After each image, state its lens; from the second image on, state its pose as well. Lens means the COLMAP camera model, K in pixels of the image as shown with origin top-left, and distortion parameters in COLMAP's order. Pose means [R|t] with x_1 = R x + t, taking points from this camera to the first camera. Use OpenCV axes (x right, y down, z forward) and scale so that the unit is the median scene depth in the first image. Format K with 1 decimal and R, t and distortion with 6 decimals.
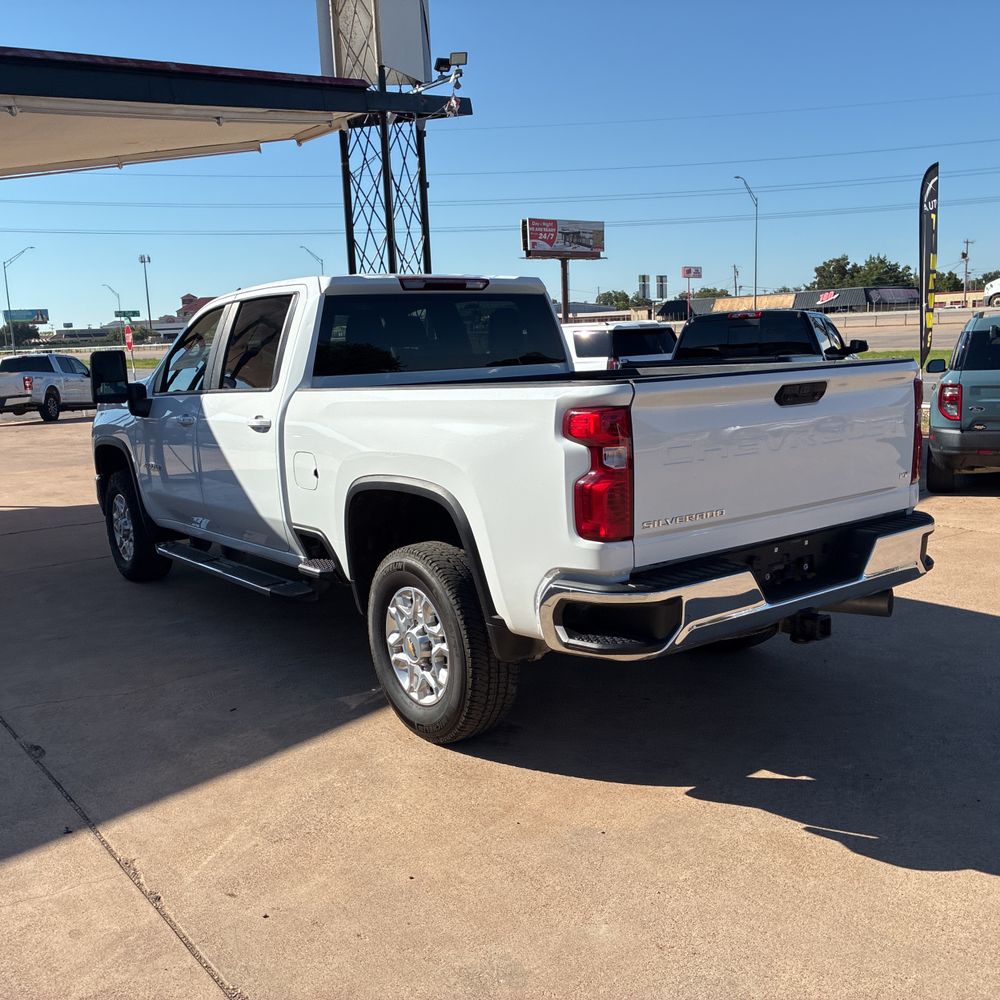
lens RADIAL K [[1062.5, 0, 500.0], [0, 1062.5, 500.0], [0, 0, 1]] dist [0.009300, -0.011871]
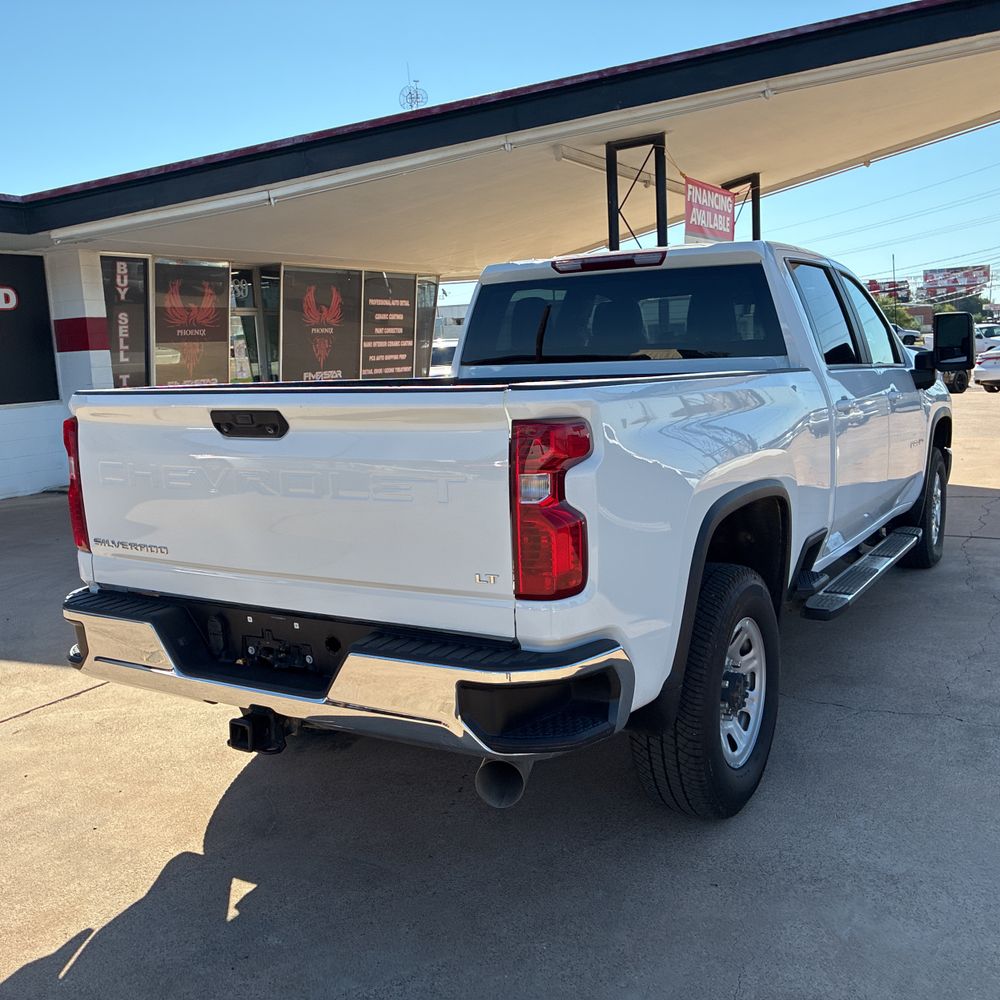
lens RADIAL K [[1029.4, 0, 500.3], [0, 1029.4, 482.5], [0, 0, 1]] dist [0.060250, -0.092833]
pose [[0.361525, 0.146254, -0.920820, 1.020748], [-0.111924, 0.987286, 0.112868, -0.159951], [0.925620, 0.062257, 0.373298, 0.885747]]
